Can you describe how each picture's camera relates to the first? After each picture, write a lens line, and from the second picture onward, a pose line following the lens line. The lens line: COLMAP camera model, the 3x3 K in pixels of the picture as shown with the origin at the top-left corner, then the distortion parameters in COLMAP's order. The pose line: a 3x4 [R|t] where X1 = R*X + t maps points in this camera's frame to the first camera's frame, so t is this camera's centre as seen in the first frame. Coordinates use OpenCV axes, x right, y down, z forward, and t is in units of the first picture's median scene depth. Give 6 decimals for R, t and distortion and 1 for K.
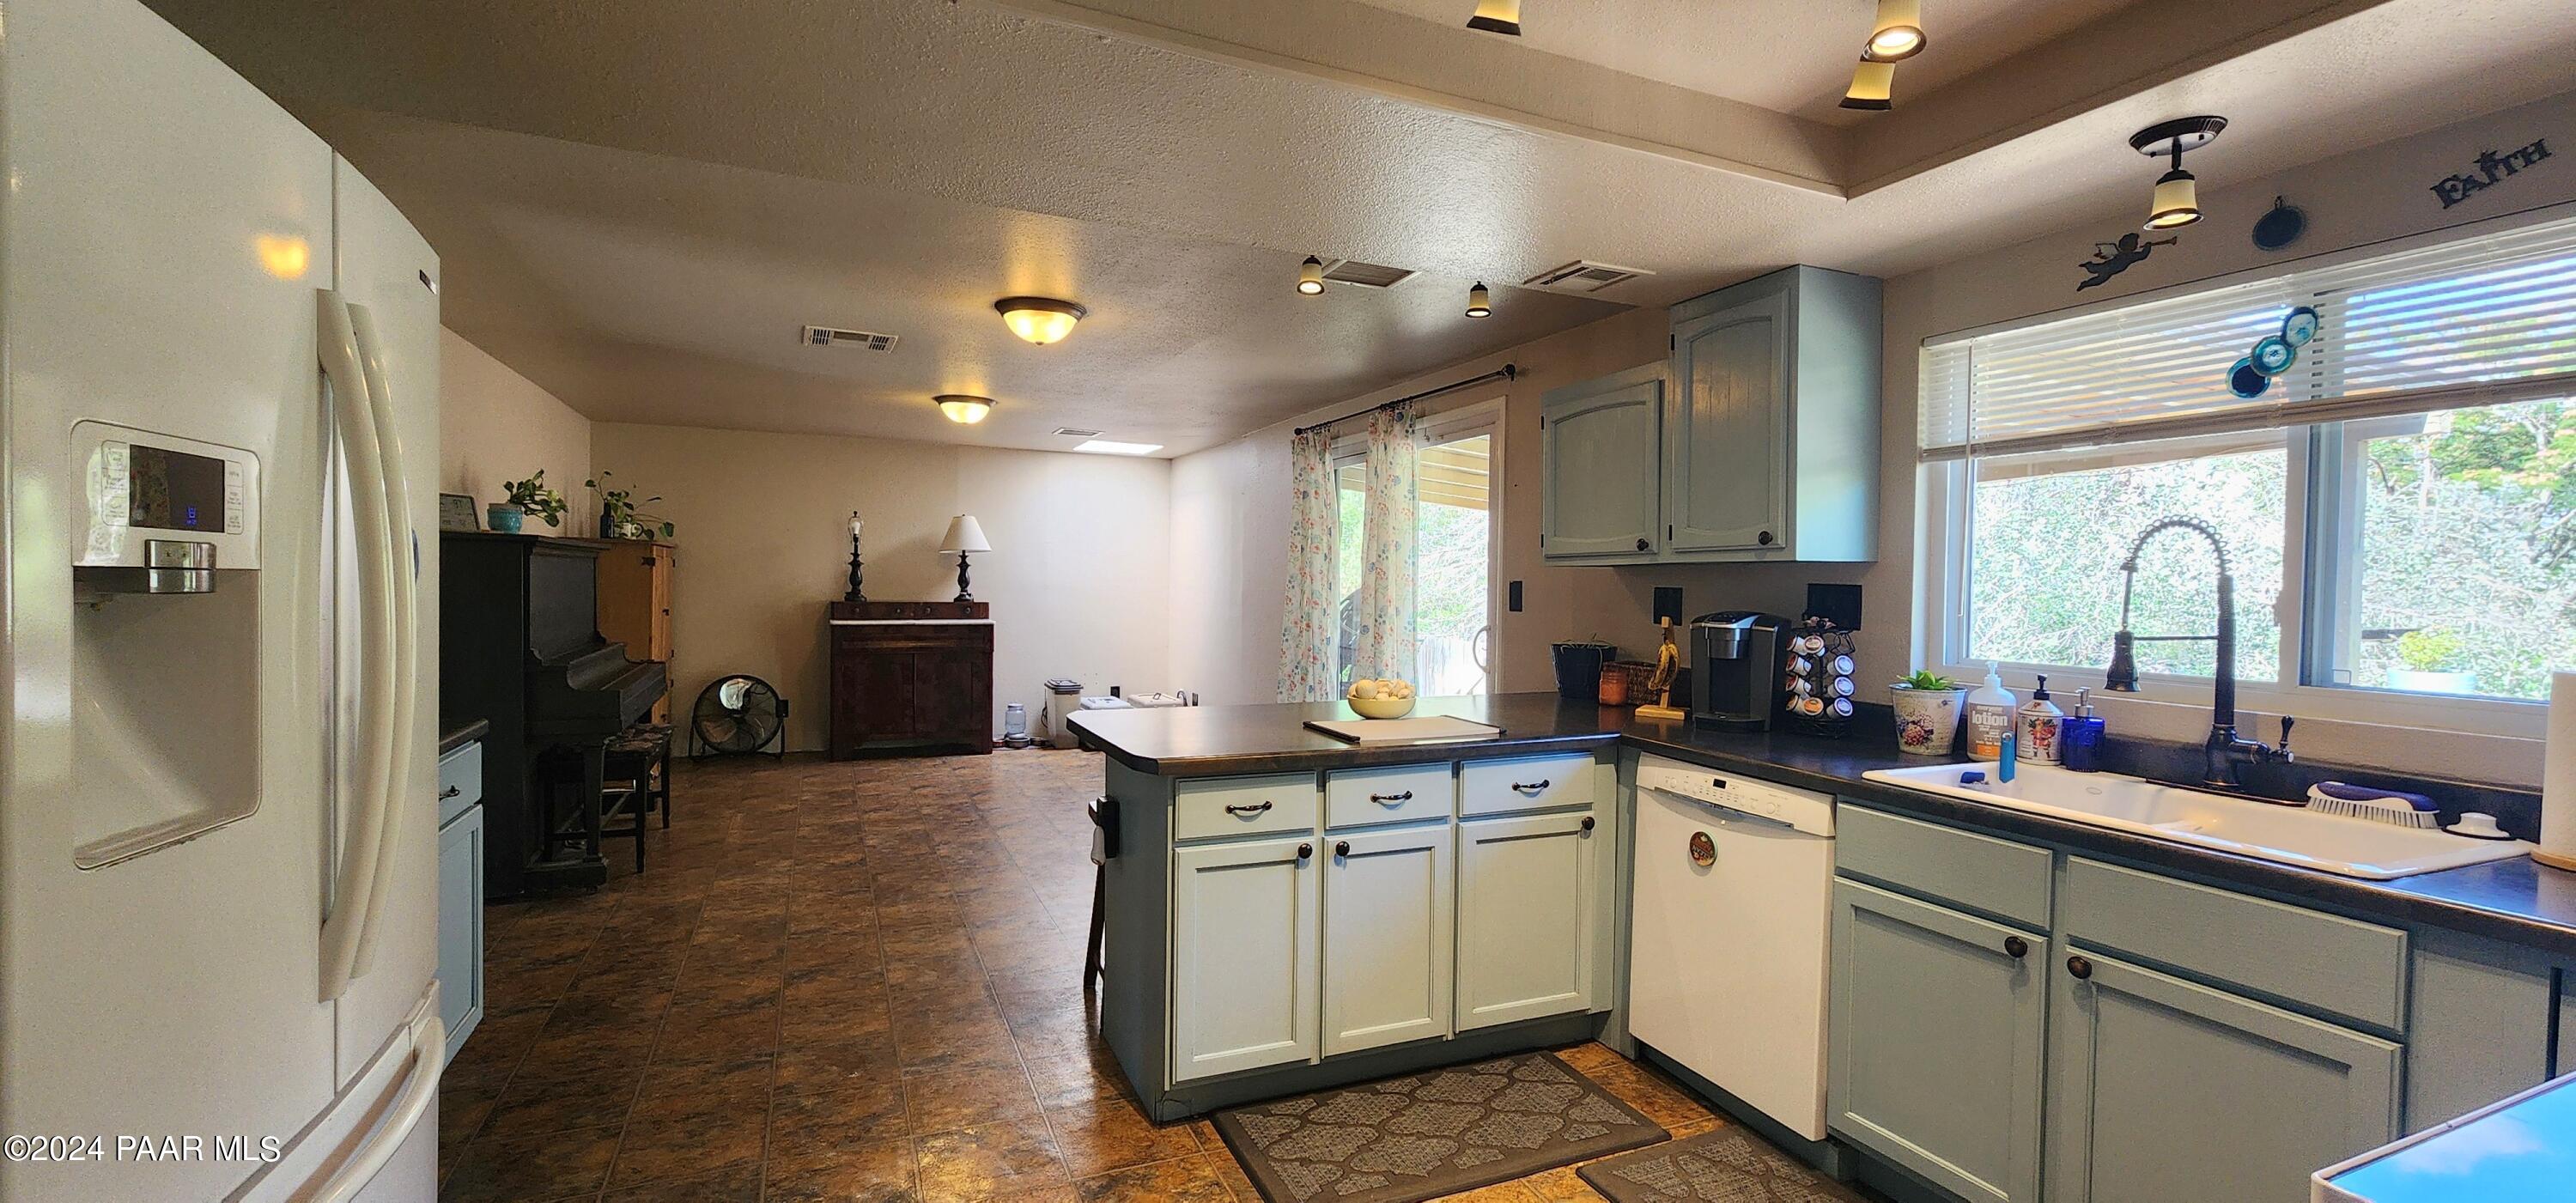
lens RADIAL K [[1064.0, 0, 1278.3], [0, 1064.0, 602.4], [0, 0, 1]] dist [0.003016, -0.000326]
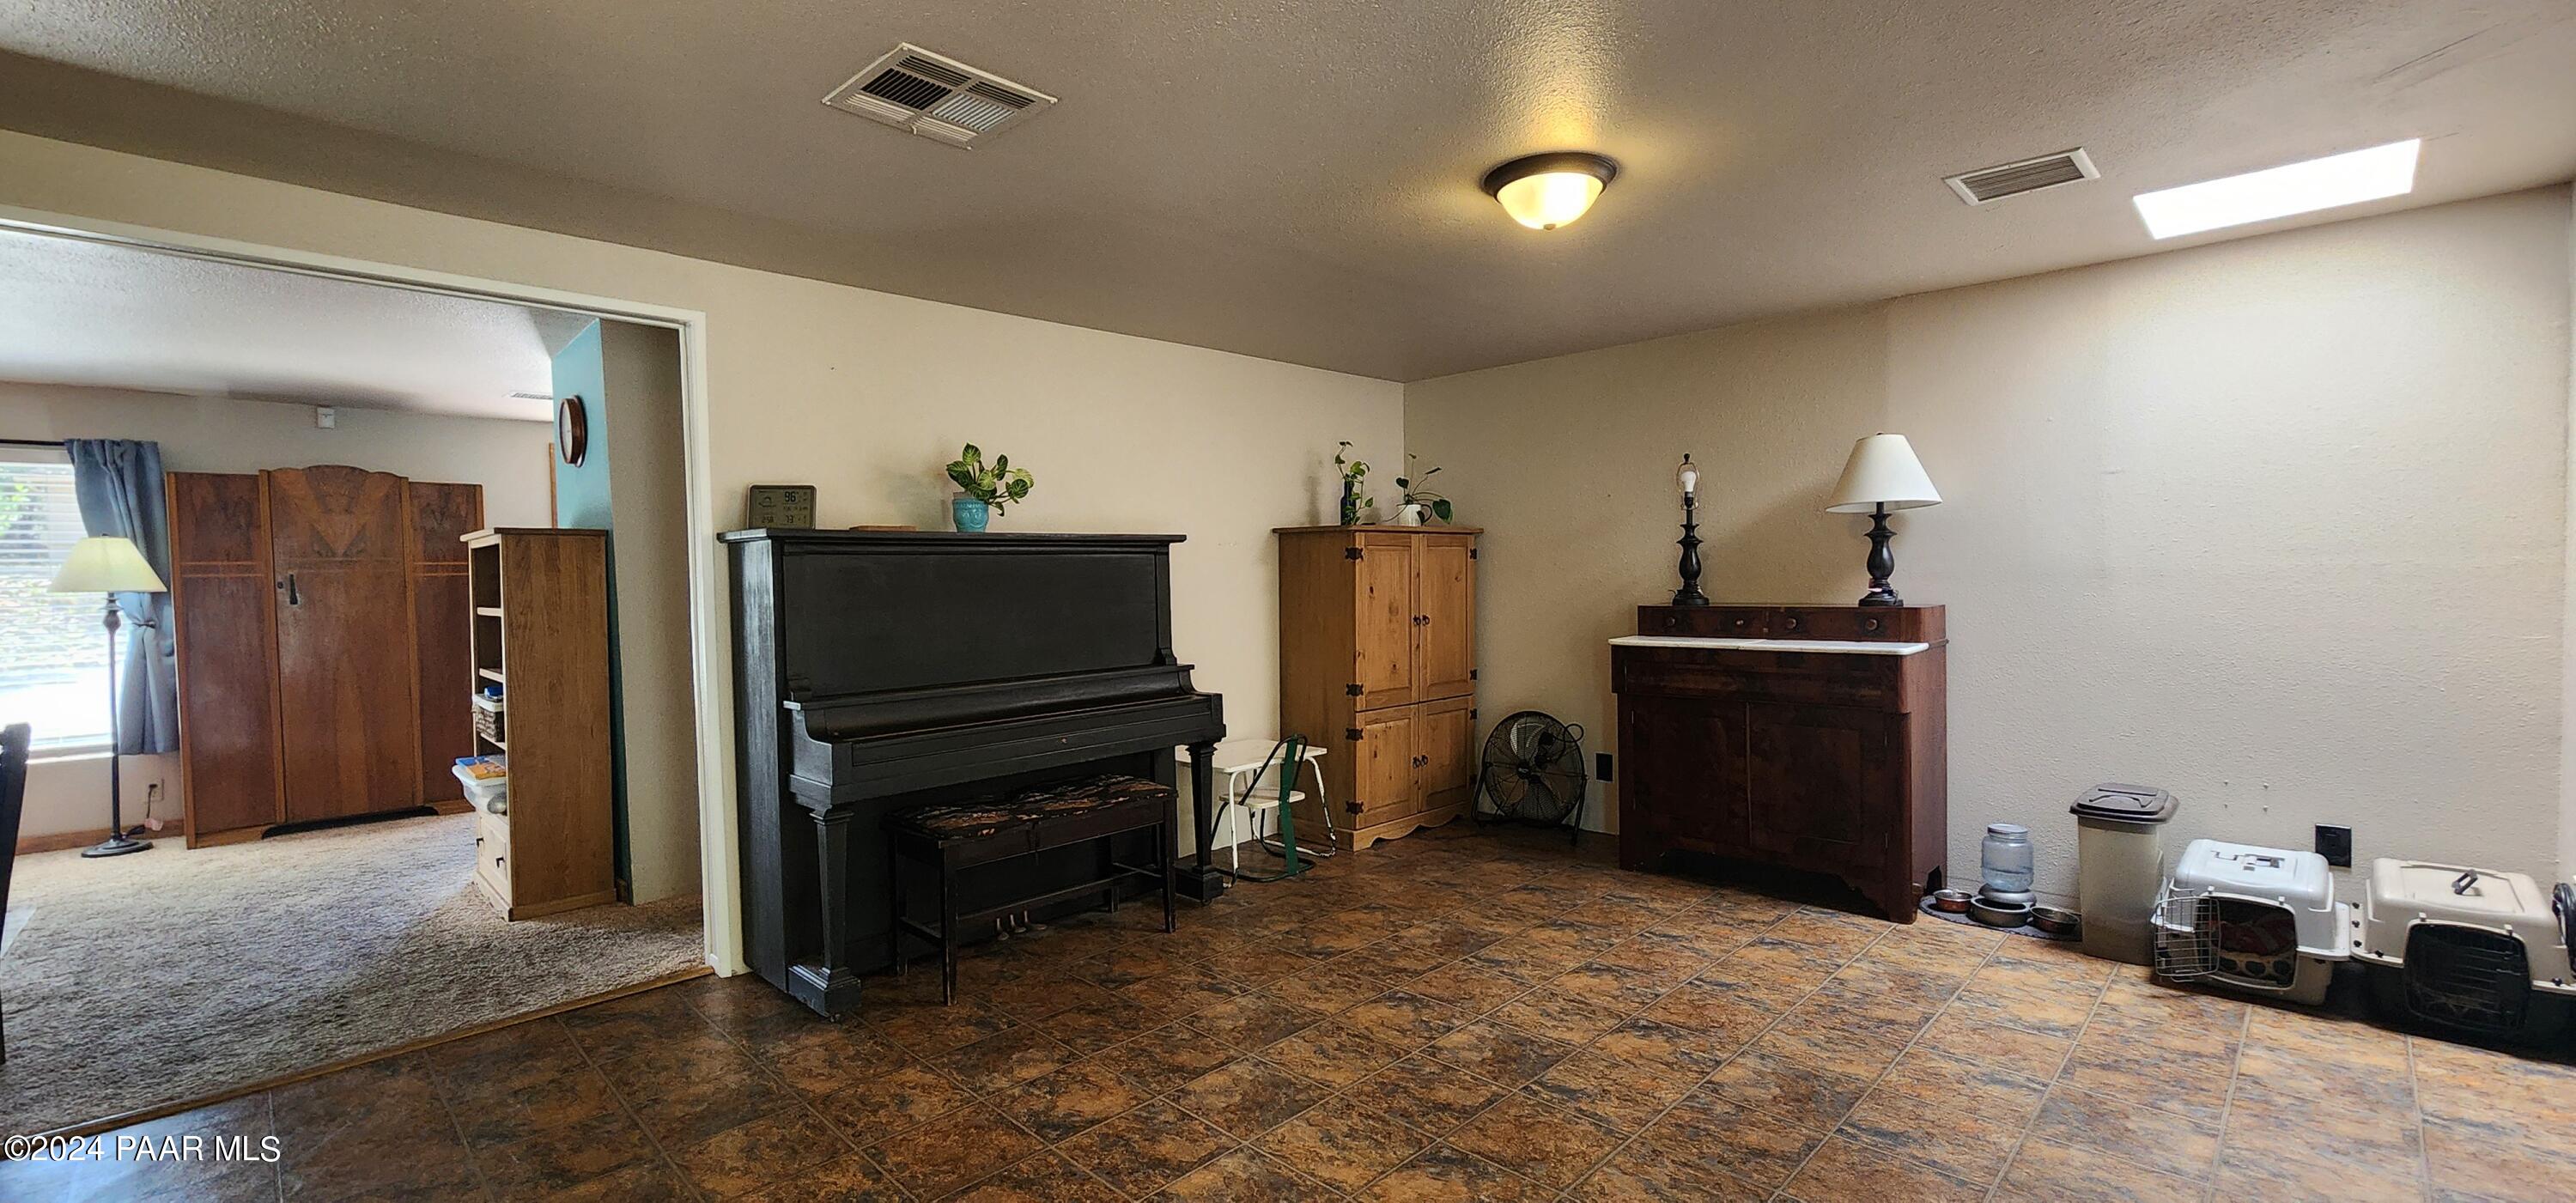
lens RADIAL K [[1064.0, 0, 1267.7], [0, 1064.0, 608.7], [0, 0, 1]] dist [0.003016, -0.000326]
pose [[0.365650, 0.007900, -0.930719, 0.200432], [0.004878, 0.999934, 0.010403, -0.017852], [0.930740, -0.008344, 0.365588, 1.557675]]
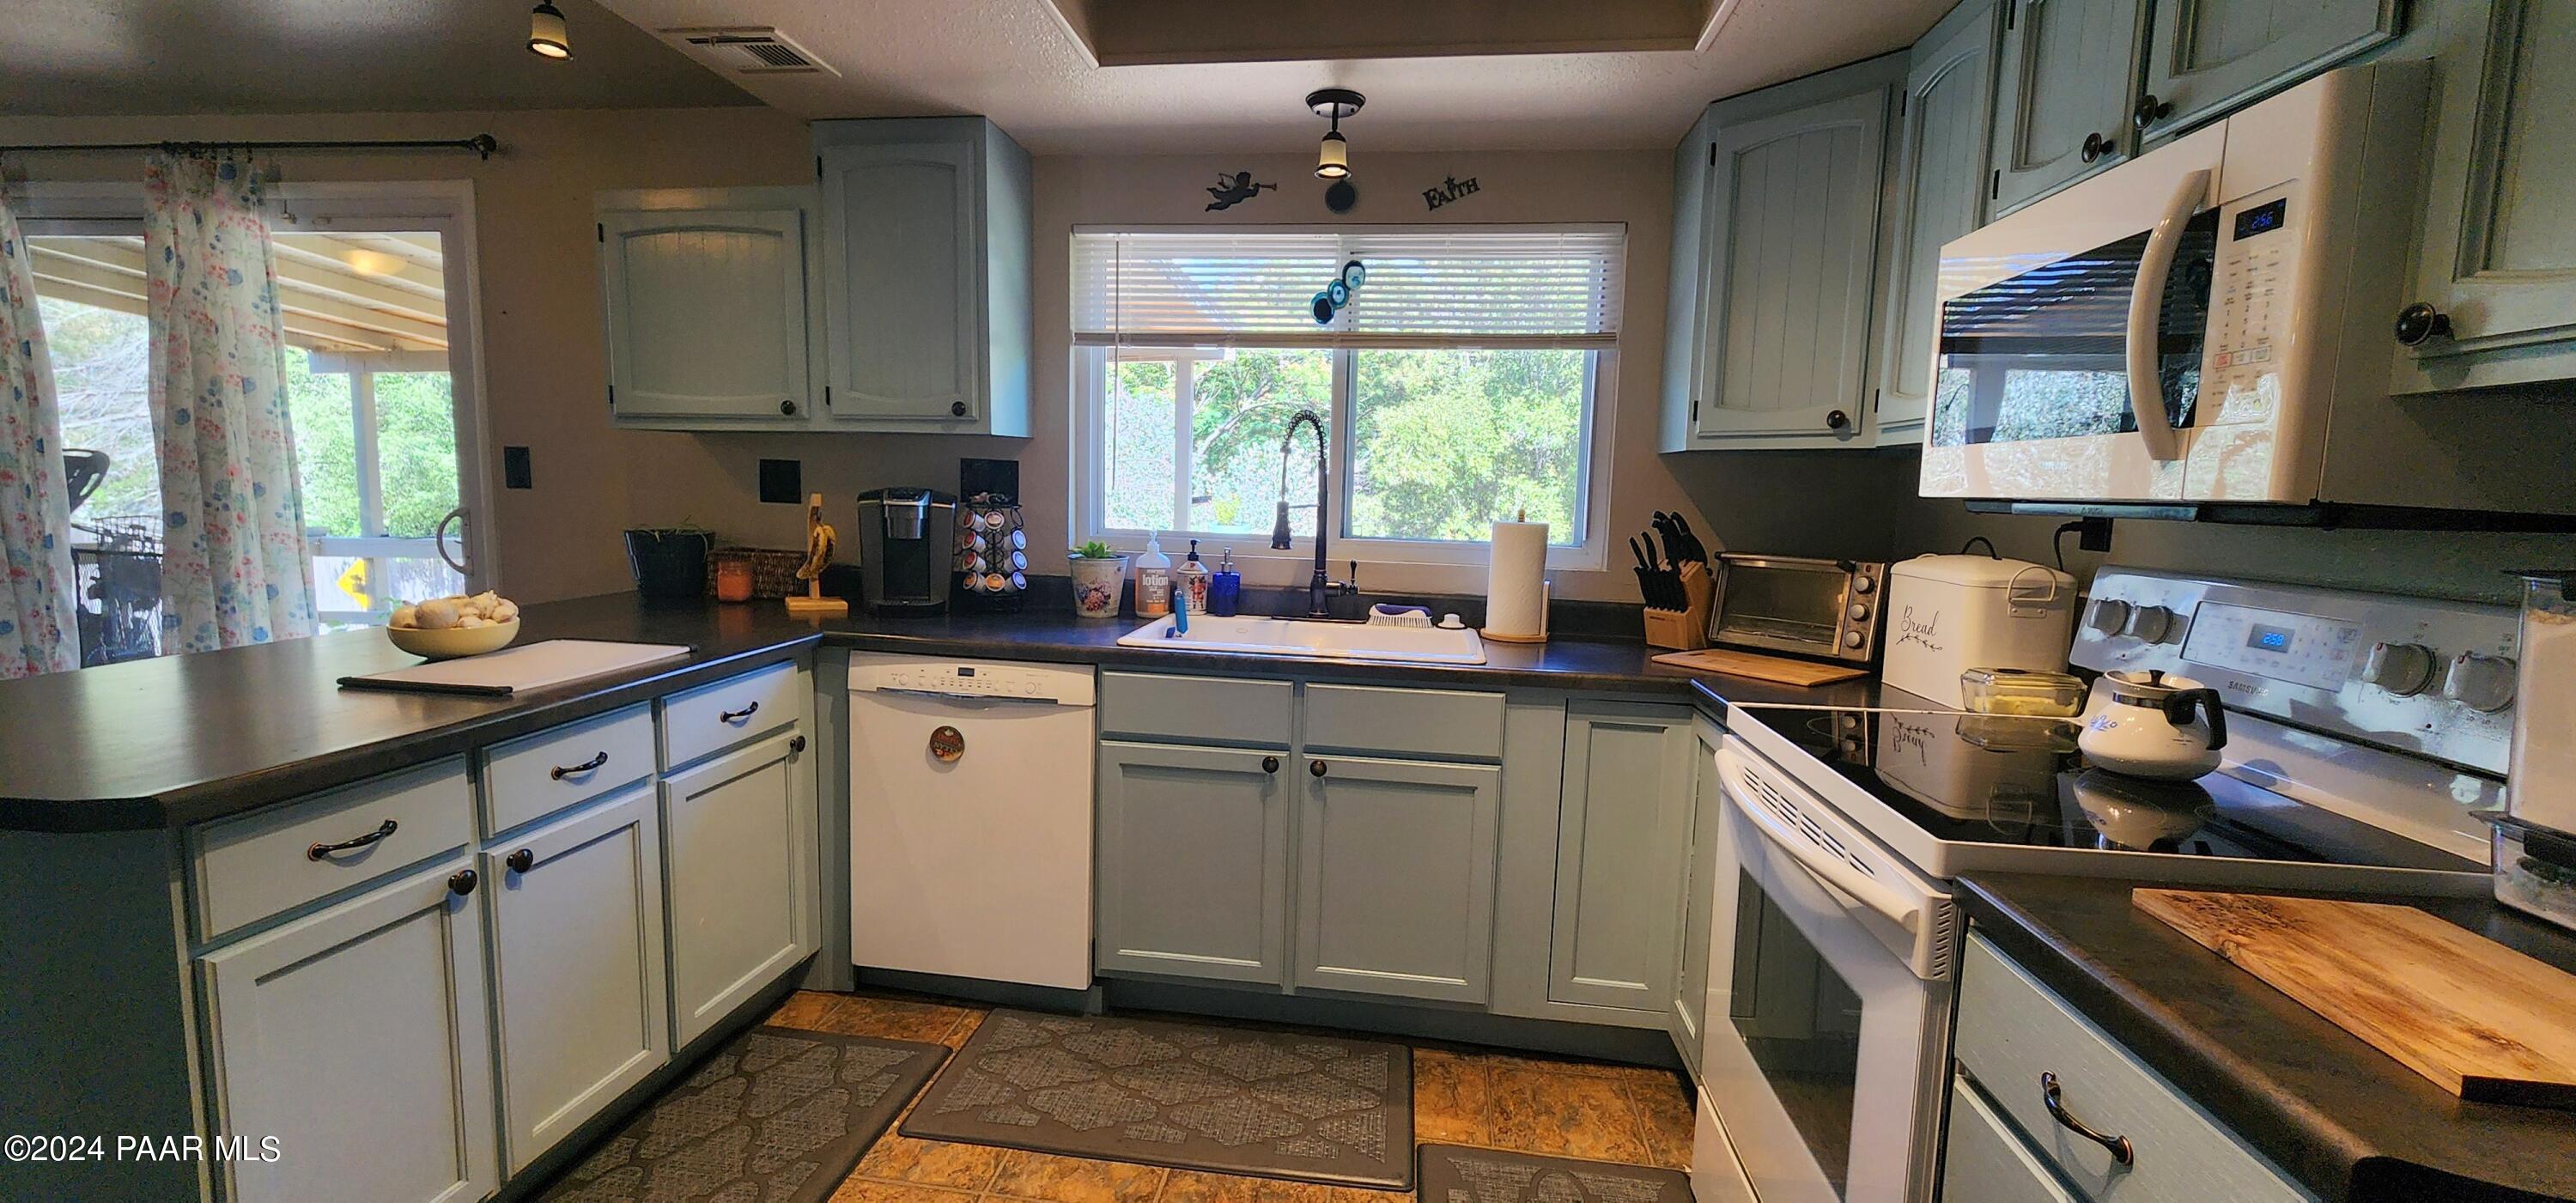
lens RADIAL K [[1064.0, 0, 1290.7], [0, 1064.0, 605.9], [0, 0, 1]] dist [0.003016, -0.000326]
pose [[0.517914, -0.100567, 0.849501, -0.214847], [-0.002789, 0.992862, 0.119239, -0.000558], [-0.855428, -0.064125, 0.513936, 0.257967]]
